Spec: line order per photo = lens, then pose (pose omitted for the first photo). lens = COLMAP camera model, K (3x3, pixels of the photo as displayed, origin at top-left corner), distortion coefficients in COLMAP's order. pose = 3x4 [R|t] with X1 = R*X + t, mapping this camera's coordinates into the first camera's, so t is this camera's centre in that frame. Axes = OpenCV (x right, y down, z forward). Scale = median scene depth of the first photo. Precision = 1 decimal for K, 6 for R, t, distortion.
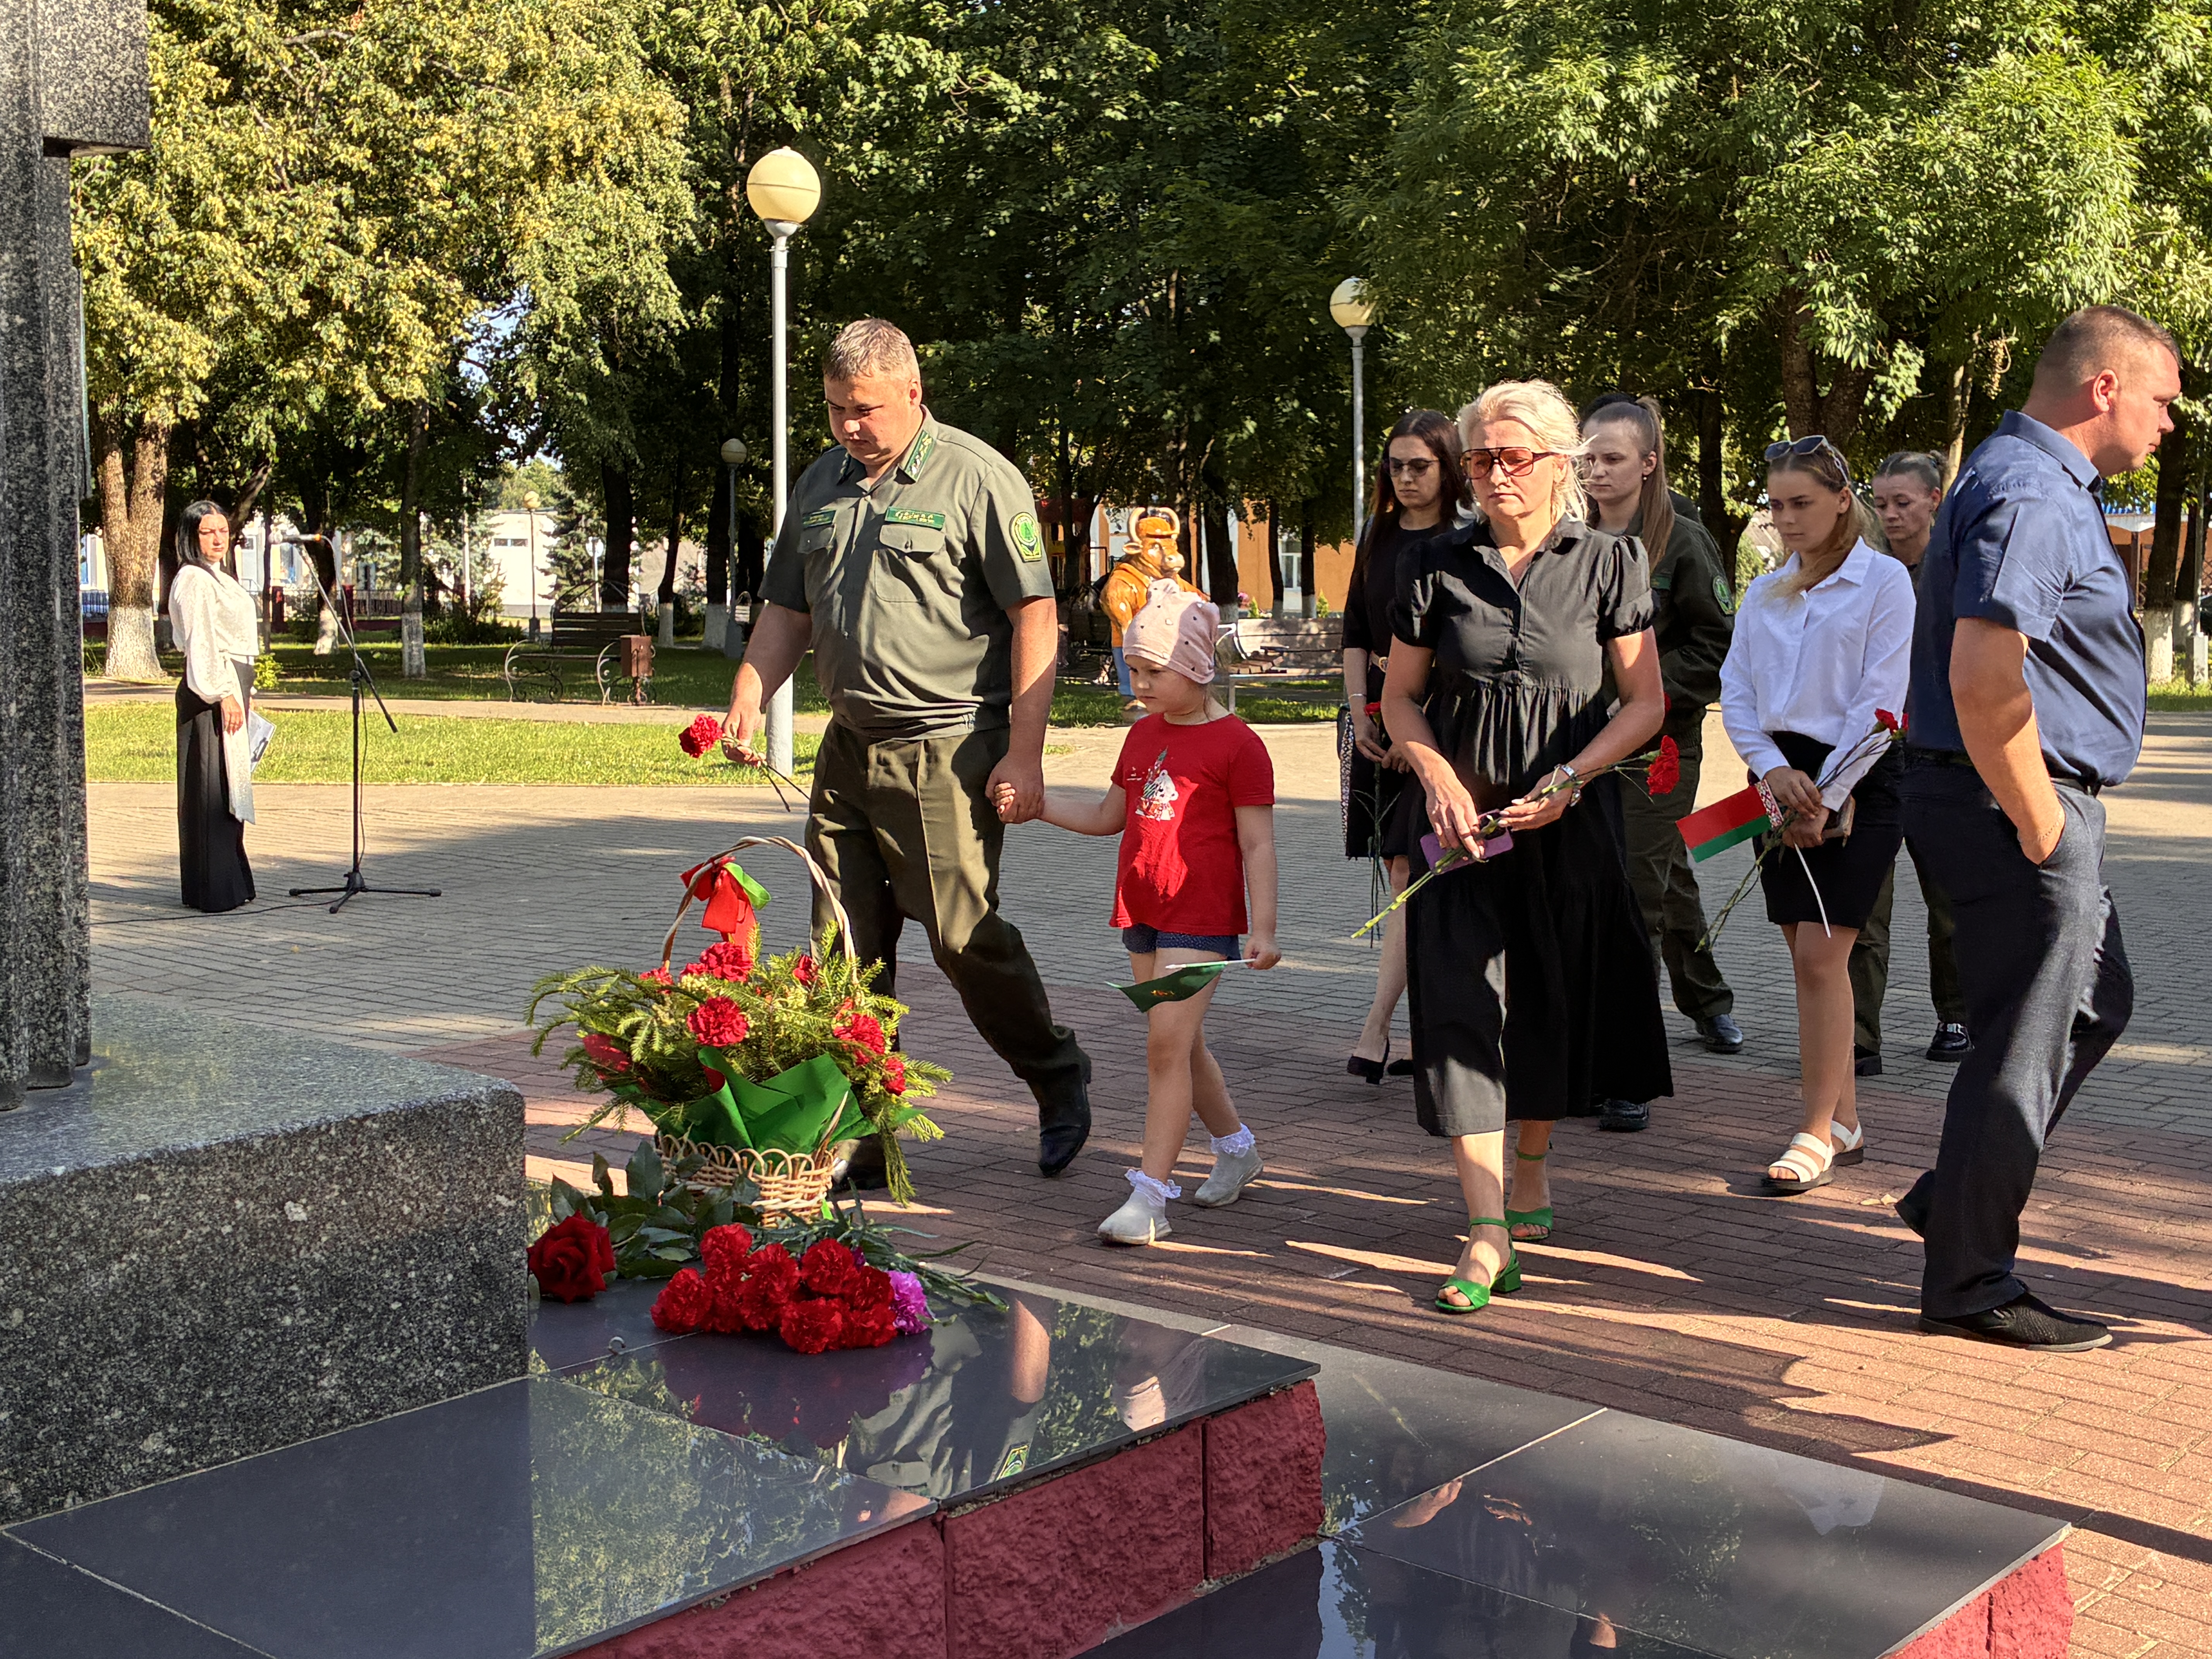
lens RADIAL K [[2560.5, 0, 1106.0], [0, 2560.5, 829.5], [0, 0, 1]] dist [0.112311, -0.232610]
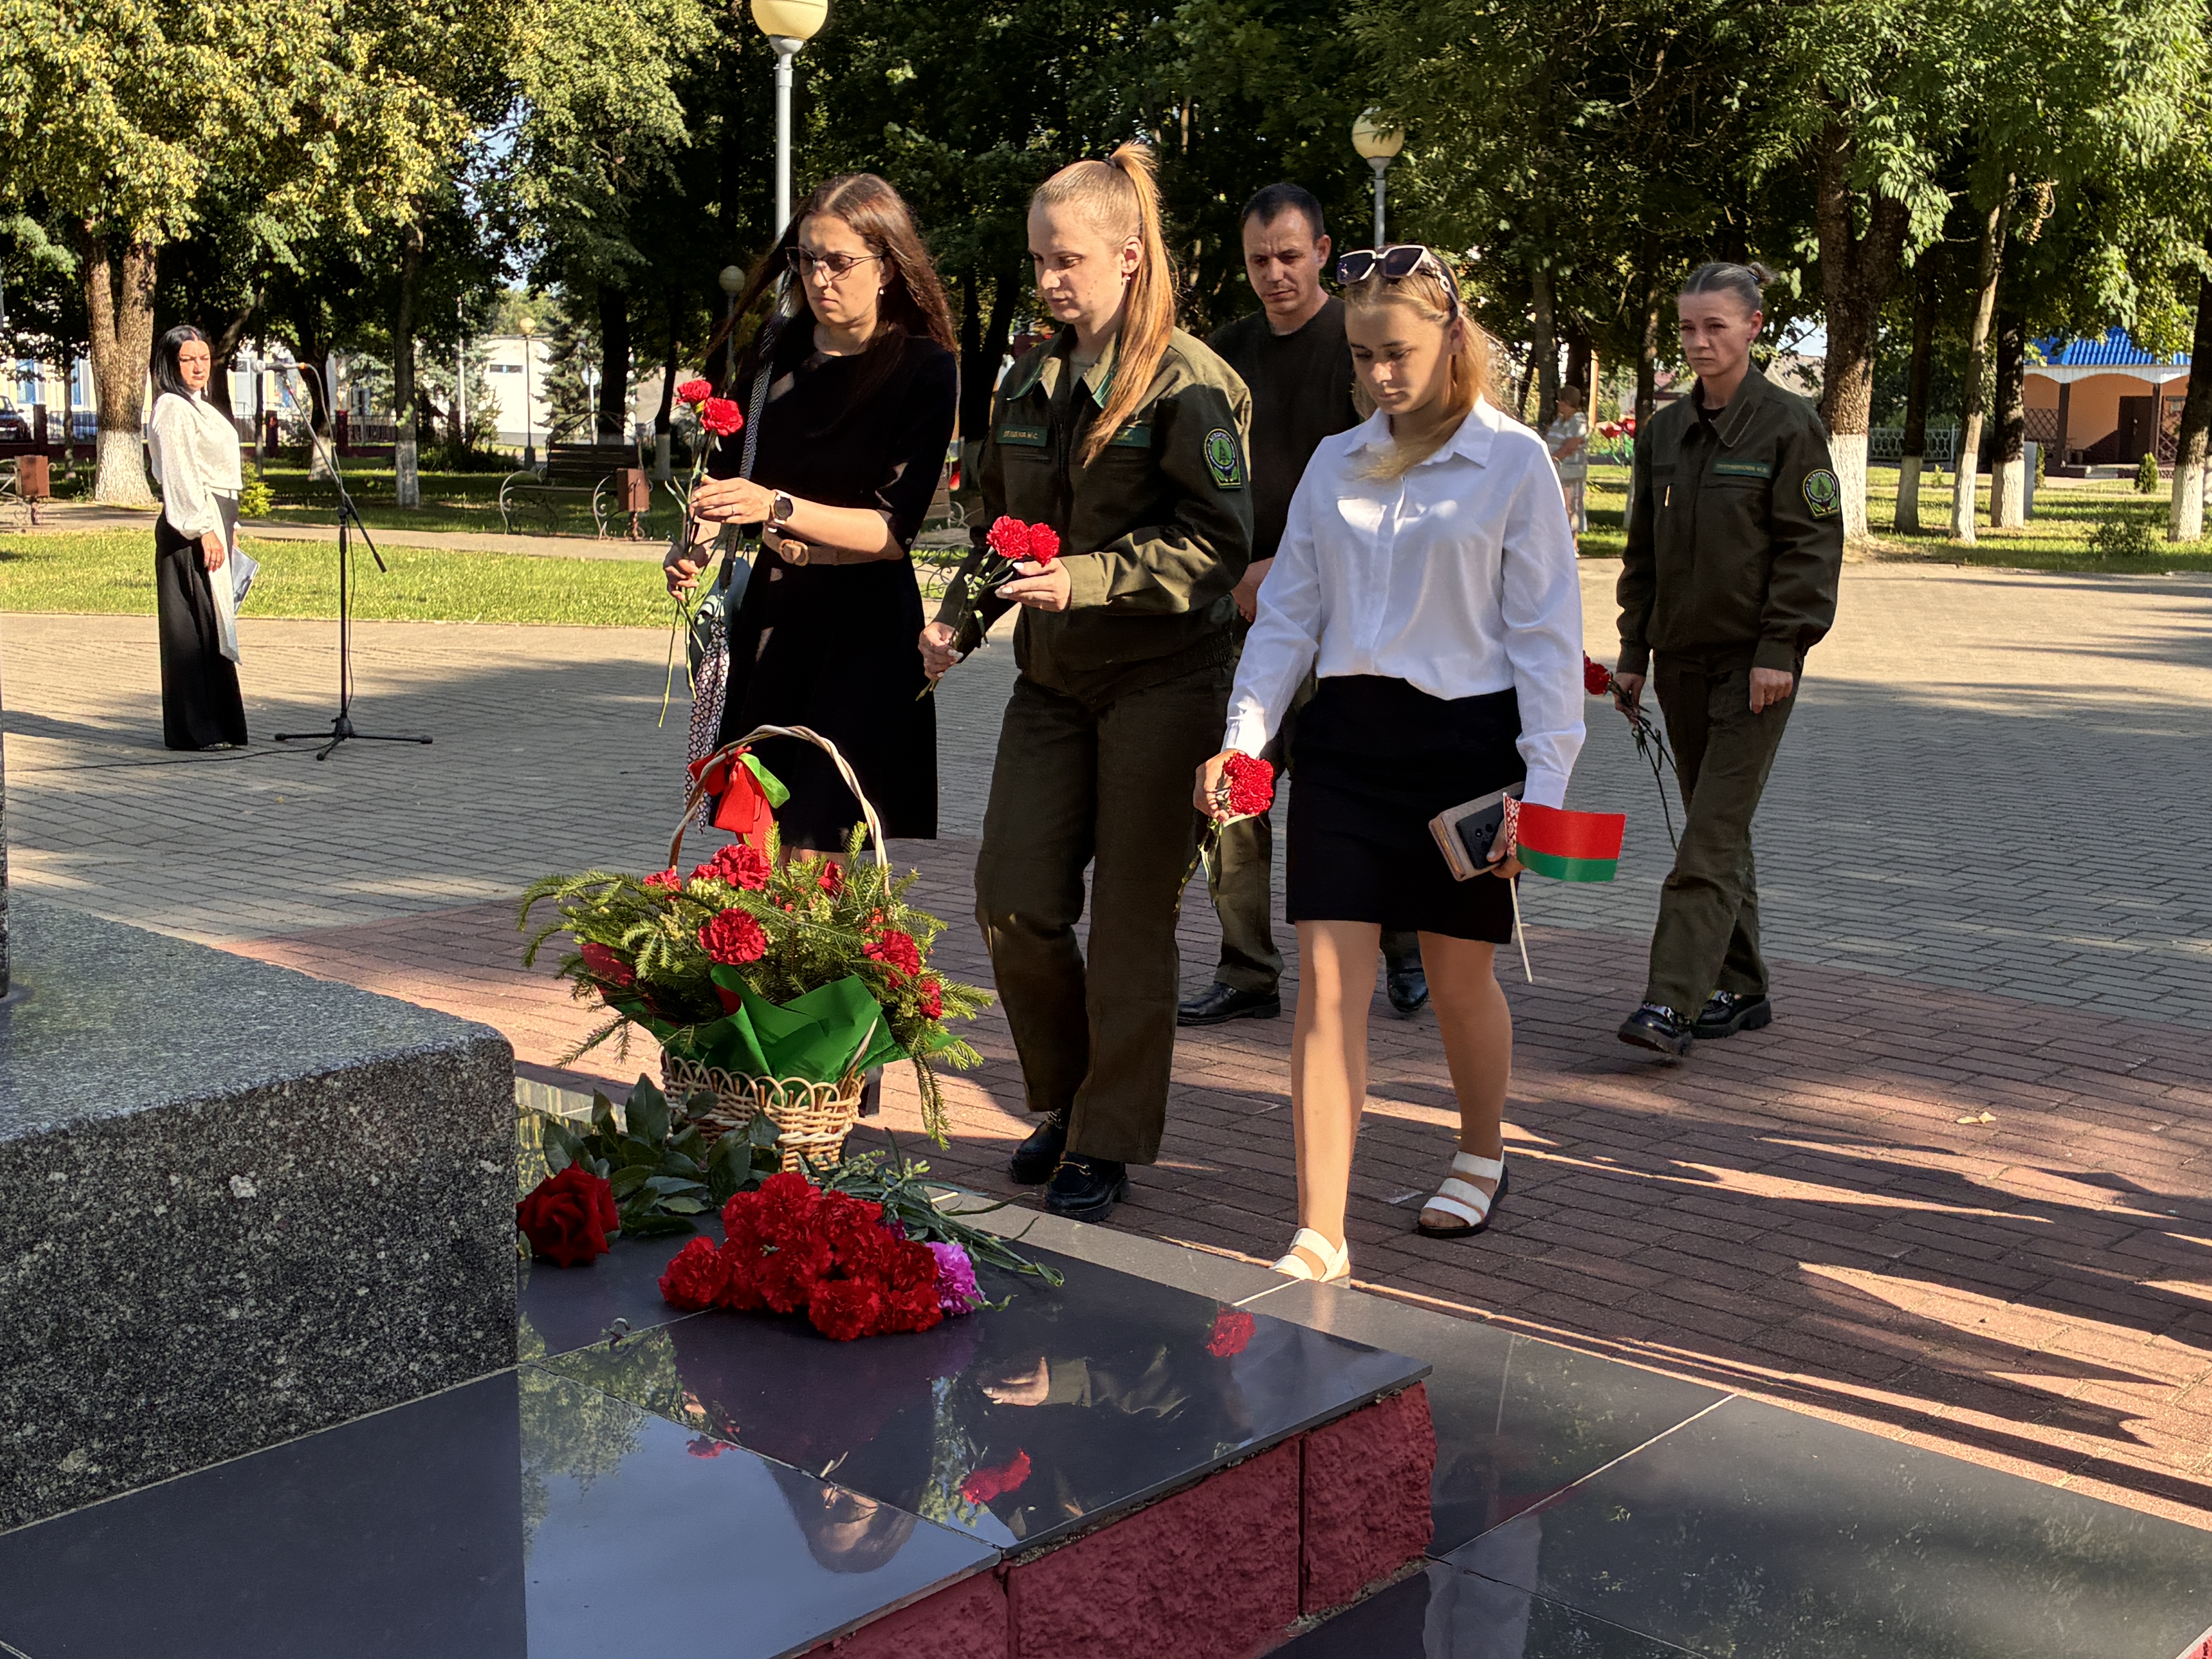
lens RADIAL K [[2560.5, 0, 1106.0], [0, 2560.5, 829.5], [0, 0, 1]] dist [0.112311, -0.232610]
pose [[0.999893, 0.014506, 0.001947, -0.024227], [-0.014599, 0.997970, 0.061984, -0.018808], [-0.001044, -0.062005, 0.998075, 0.115355]]
